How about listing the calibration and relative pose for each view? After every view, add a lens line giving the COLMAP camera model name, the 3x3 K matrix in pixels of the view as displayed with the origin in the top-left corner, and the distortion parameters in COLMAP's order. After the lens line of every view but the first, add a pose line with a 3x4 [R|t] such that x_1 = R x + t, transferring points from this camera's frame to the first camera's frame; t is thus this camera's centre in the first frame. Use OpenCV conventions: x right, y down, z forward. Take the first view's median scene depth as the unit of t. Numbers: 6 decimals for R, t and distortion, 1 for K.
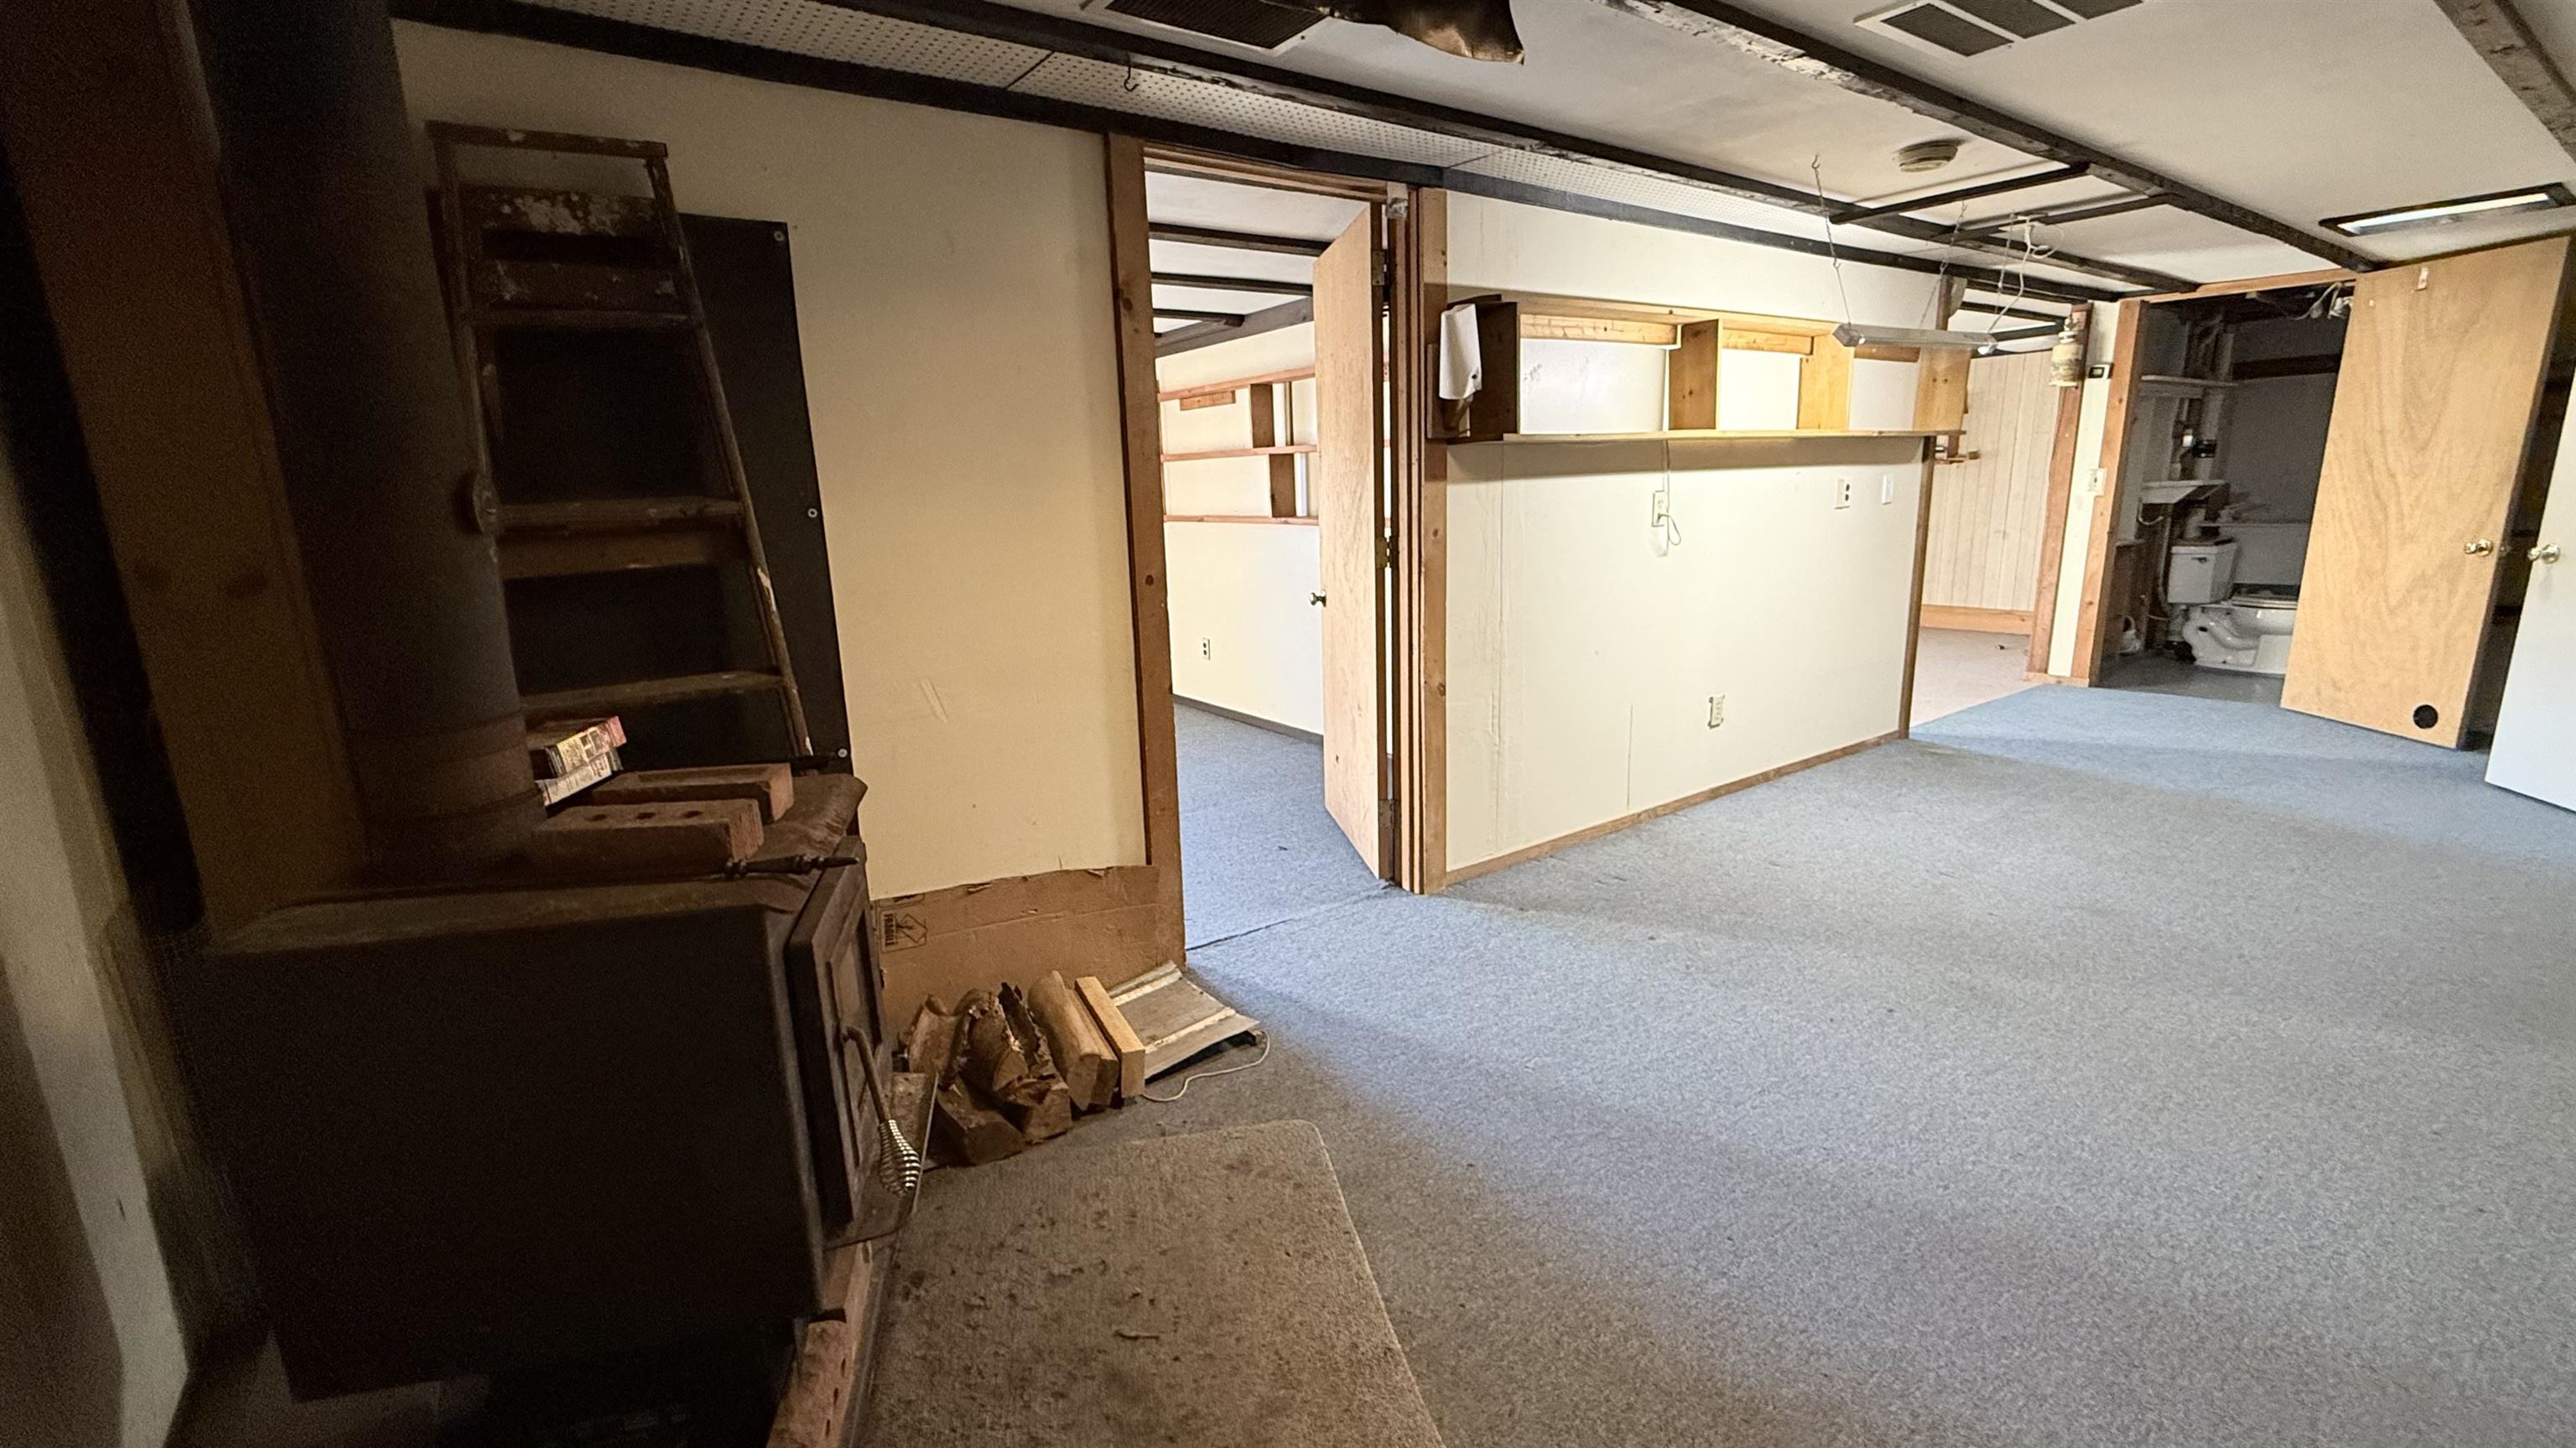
lens RADIAL K [[1038.1, 0, 1278.8], [0, 1038.1, 717.5], [0, 0, 1]] dist [0.002497, 0.000314]
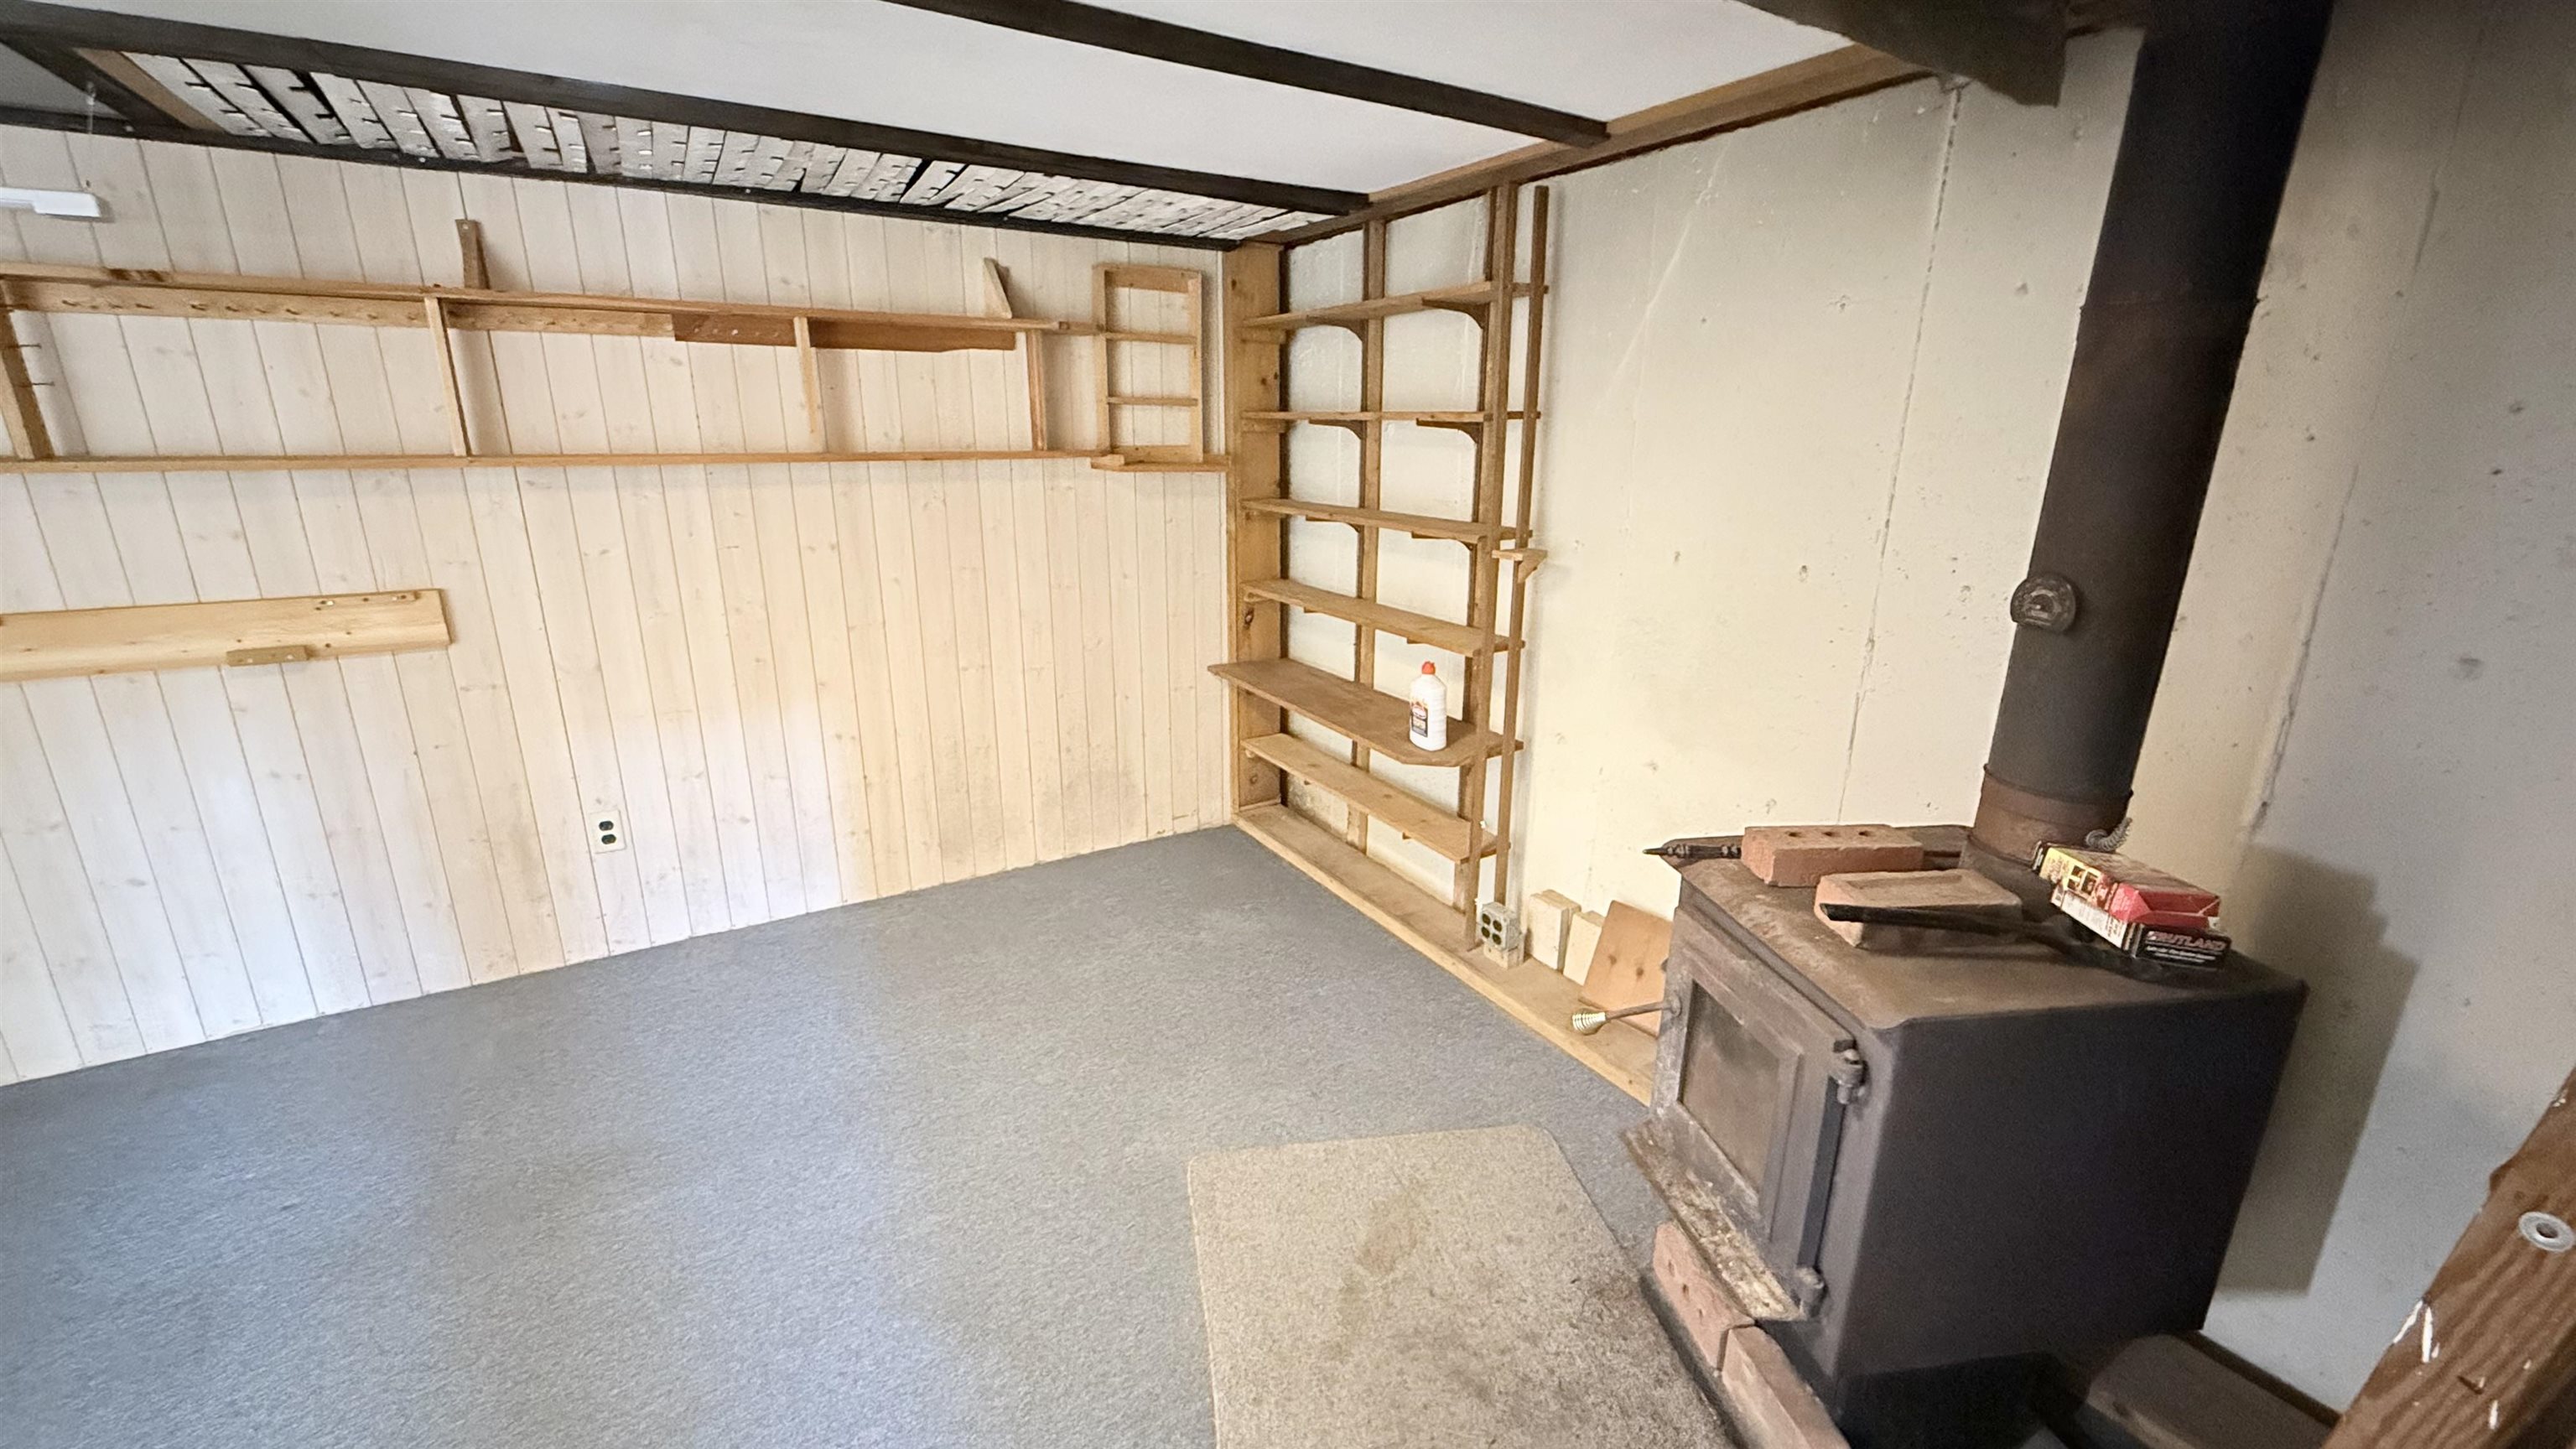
lens RADIAL K [[1038.2, 0, 1278.8], [0, 1038.2, 718.0], [0, 0, 1]] dist [0.002497, 0.000314]
pose [[-0.996711, 0.003314, 0.080976, -0.038491], [0.041719, 0.877586, 0.477601, -0.530705], [-0.069481, 0.479409, -0.874837, 1.682074]]
